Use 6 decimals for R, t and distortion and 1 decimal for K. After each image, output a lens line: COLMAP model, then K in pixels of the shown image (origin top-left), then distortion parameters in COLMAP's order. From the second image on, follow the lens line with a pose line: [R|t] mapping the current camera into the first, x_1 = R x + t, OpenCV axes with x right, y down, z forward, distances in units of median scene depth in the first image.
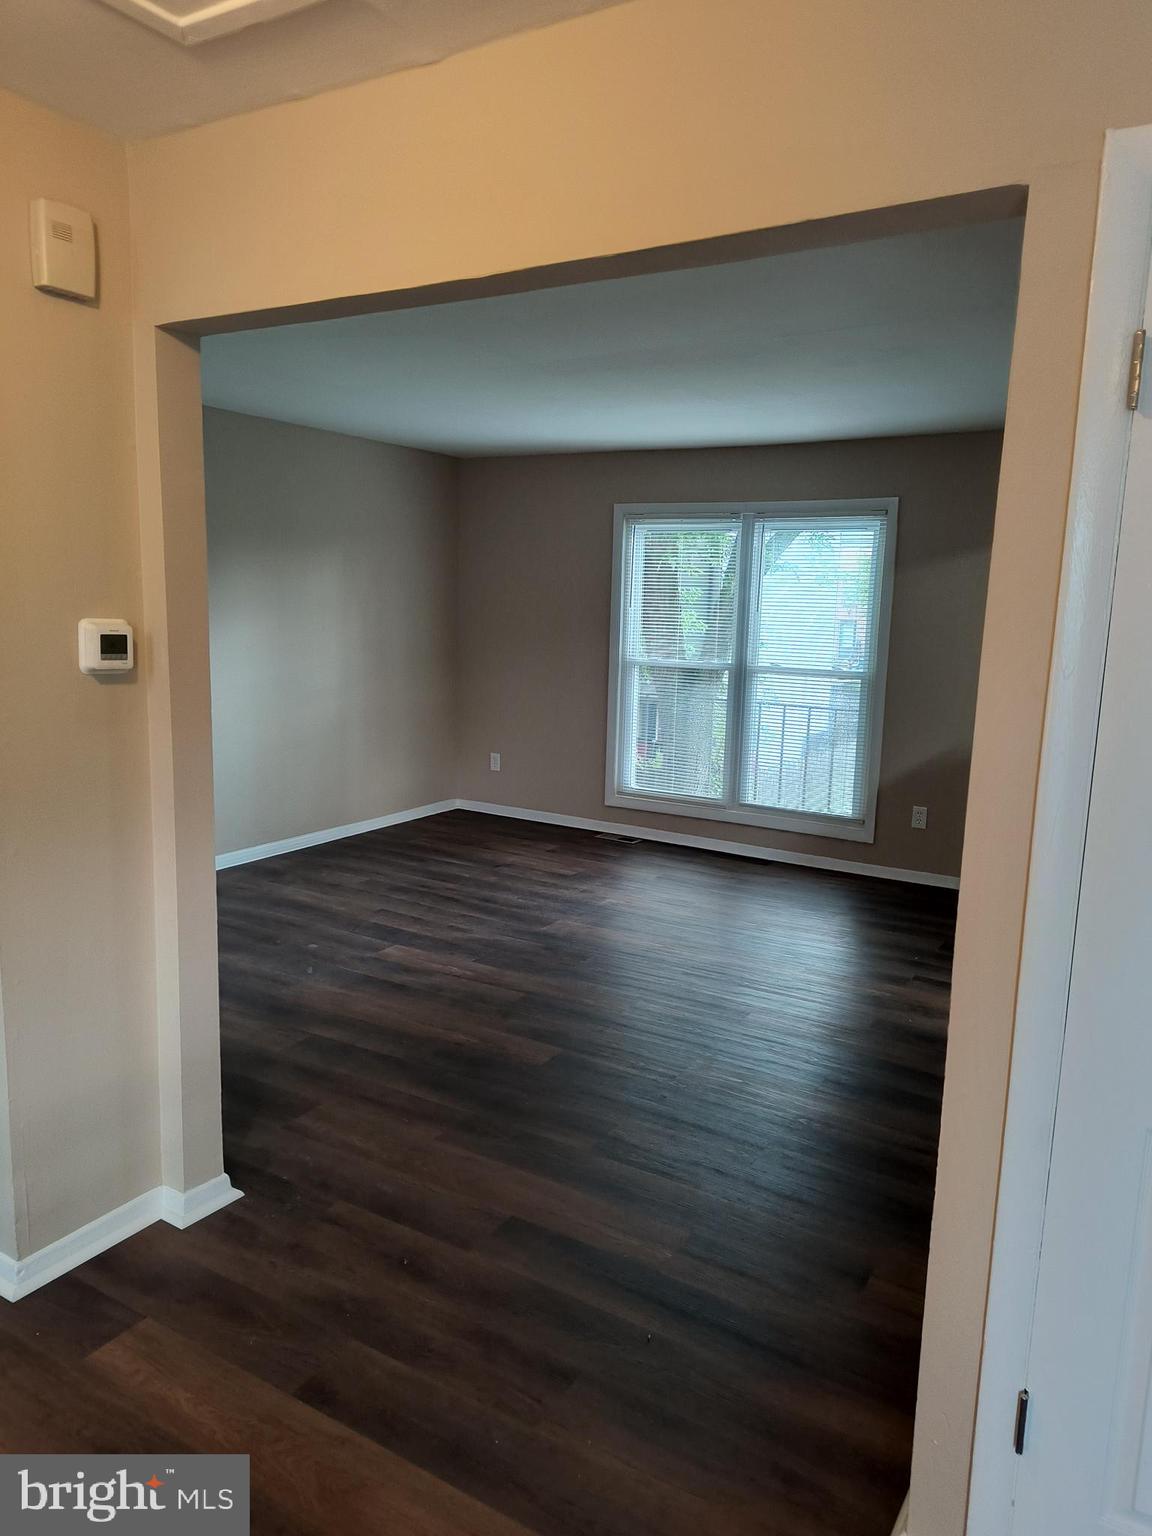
lens RADIAL K [[1062.2, 0, 577.7], [0, 1062.2, 772.1], [0, 0, 1]] dist [0.025482, -0.037746]
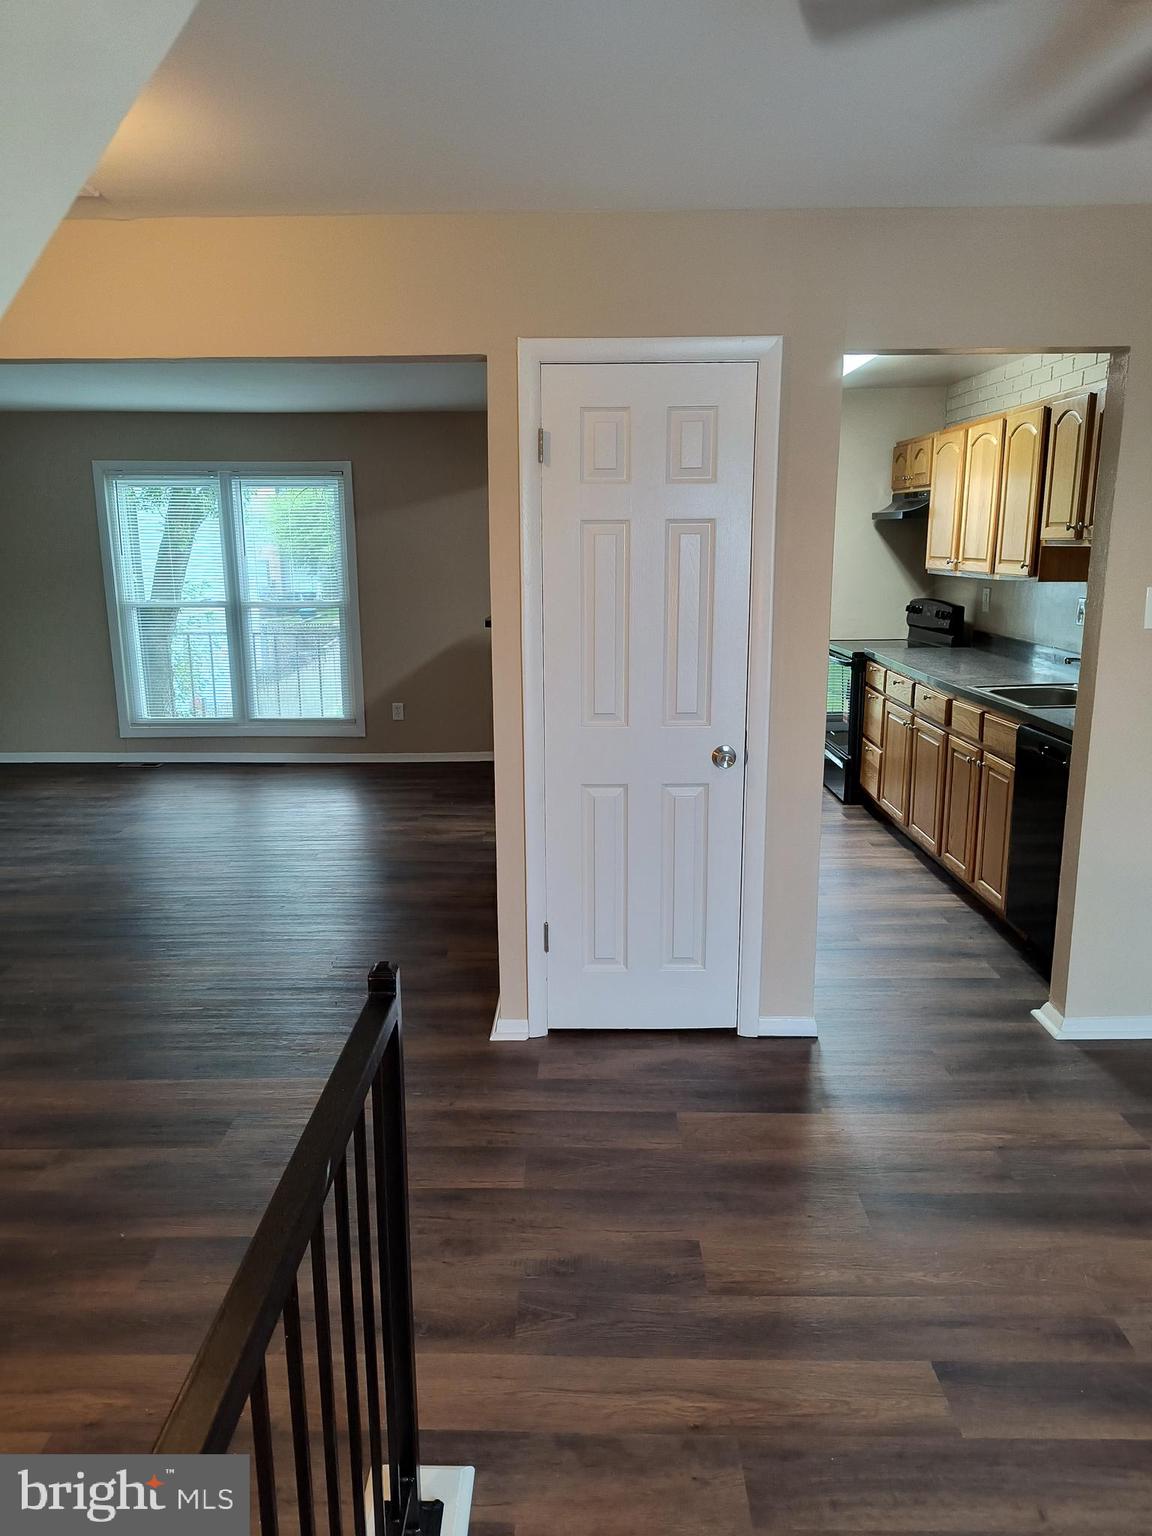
lens RADIAL K [[1062.2, 0, 577.4], [0, 1062.2, 771.2], [0, 0, 1]] dist [0.025482, -0.037746]
pose [[0.857350, -0.140091, 0.495303, -0.134665], [0.112272, 0.989978, 0.085667, 0.026969], [-0.502341, -0.017838, 0.864486, -0.216564]]
